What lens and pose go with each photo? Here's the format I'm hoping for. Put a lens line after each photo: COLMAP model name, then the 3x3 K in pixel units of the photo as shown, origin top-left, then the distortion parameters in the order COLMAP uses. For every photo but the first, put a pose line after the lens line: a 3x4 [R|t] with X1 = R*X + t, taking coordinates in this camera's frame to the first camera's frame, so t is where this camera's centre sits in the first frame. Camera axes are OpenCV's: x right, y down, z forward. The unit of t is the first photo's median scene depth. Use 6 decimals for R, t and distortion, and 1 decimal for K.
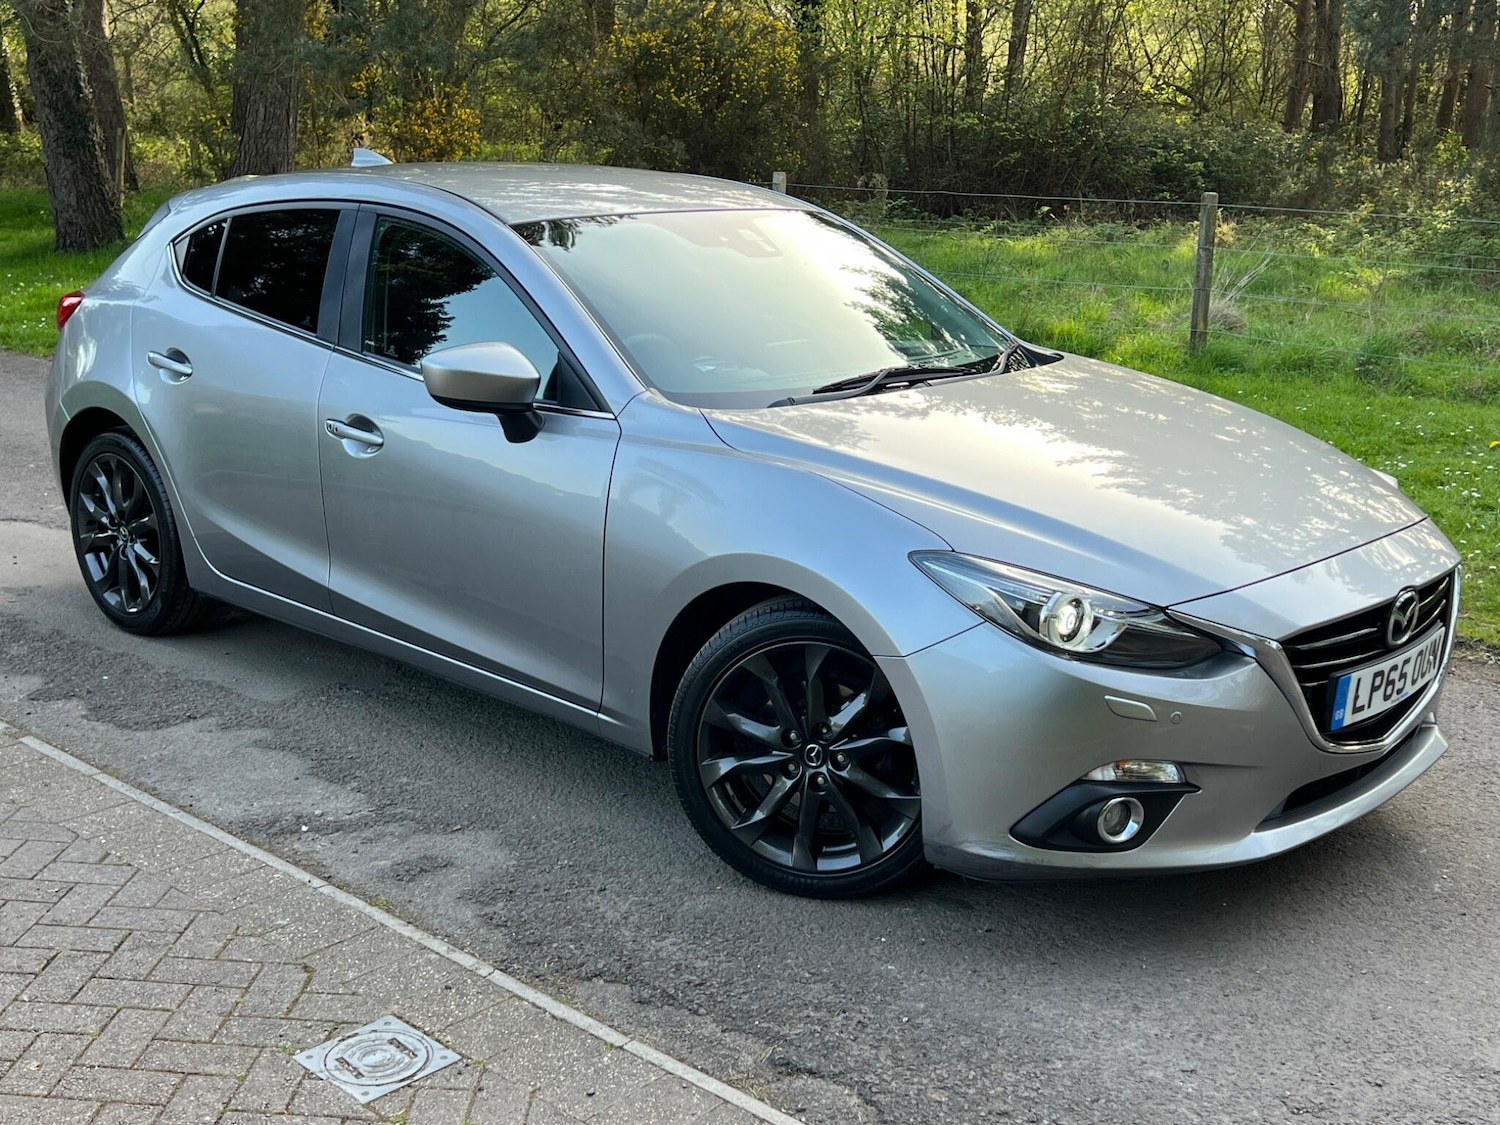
lens RADIAL K [[1762.8, 0, 746.3], [0, 1762.8, 549.6], [0, 0, 1]] dist [0.027763, 0.000000]
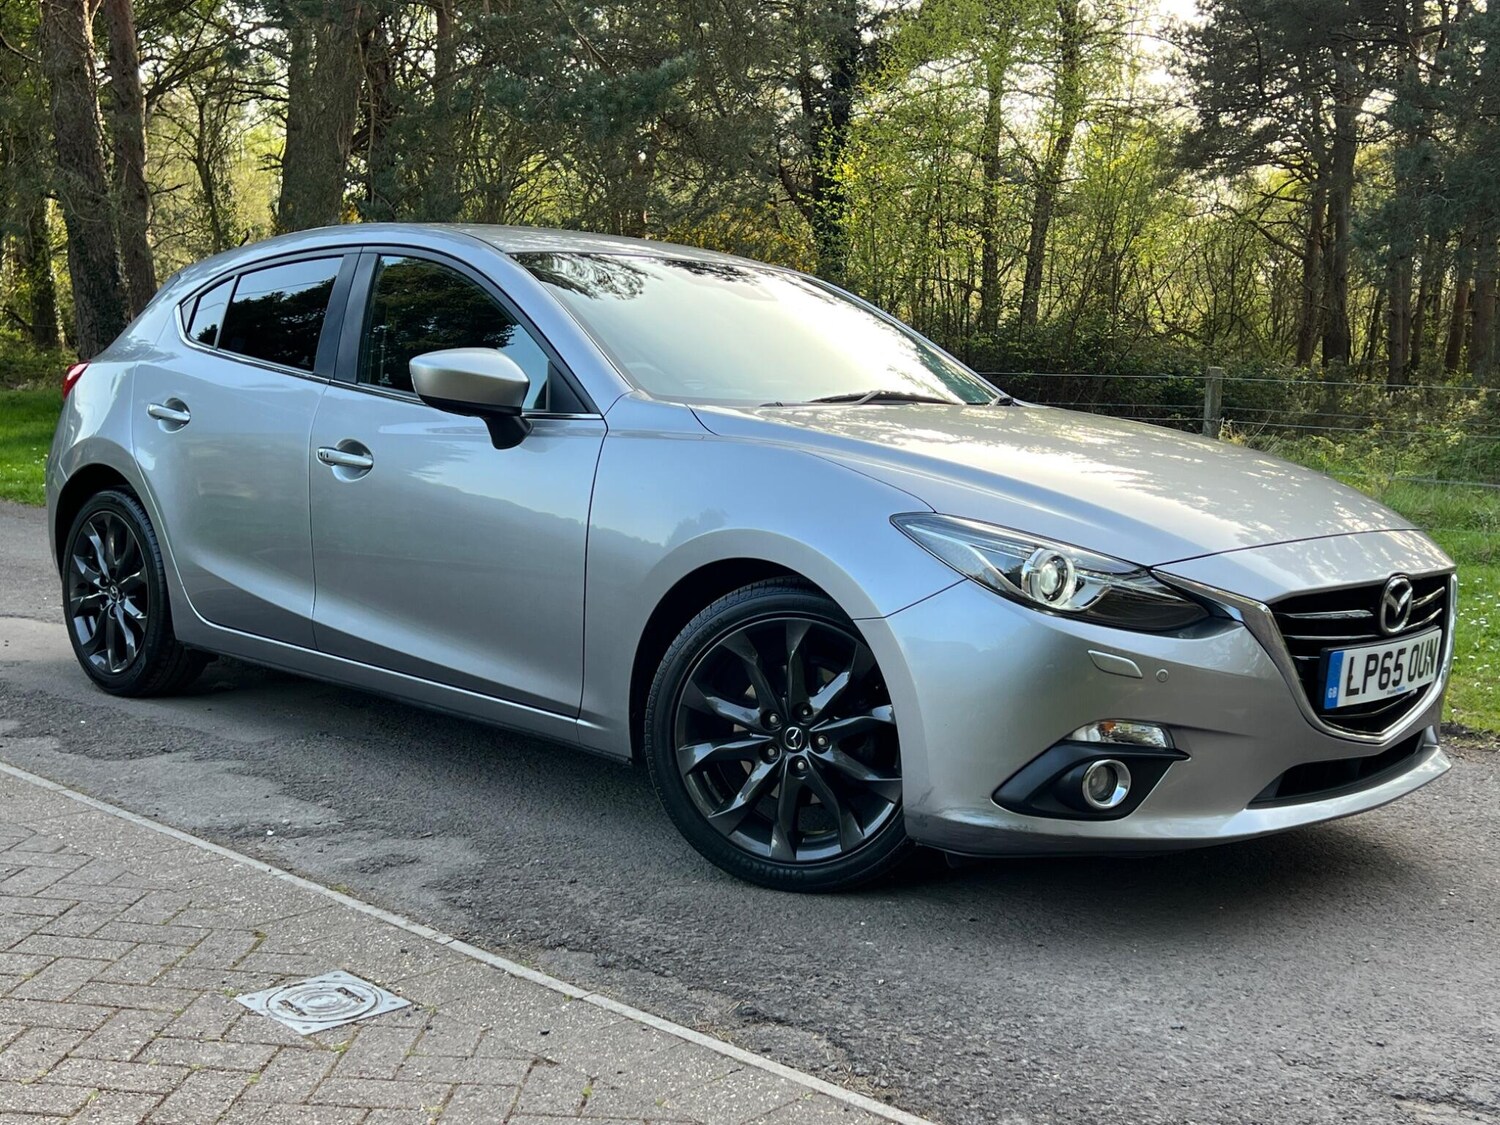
lens RADIAL K [[1762.8, 0, 760.4], [0, 1762.8, 572.9], [0, 0, 1]] dist [0.027763, 0.000000]
pose [[0.999858, 0.015560, -0.006405, 0.024714], [-0.016292, 0.990415, -0.137160, 0.160540], [0.004209, 0.137245, 0.990528, 0.025069]]
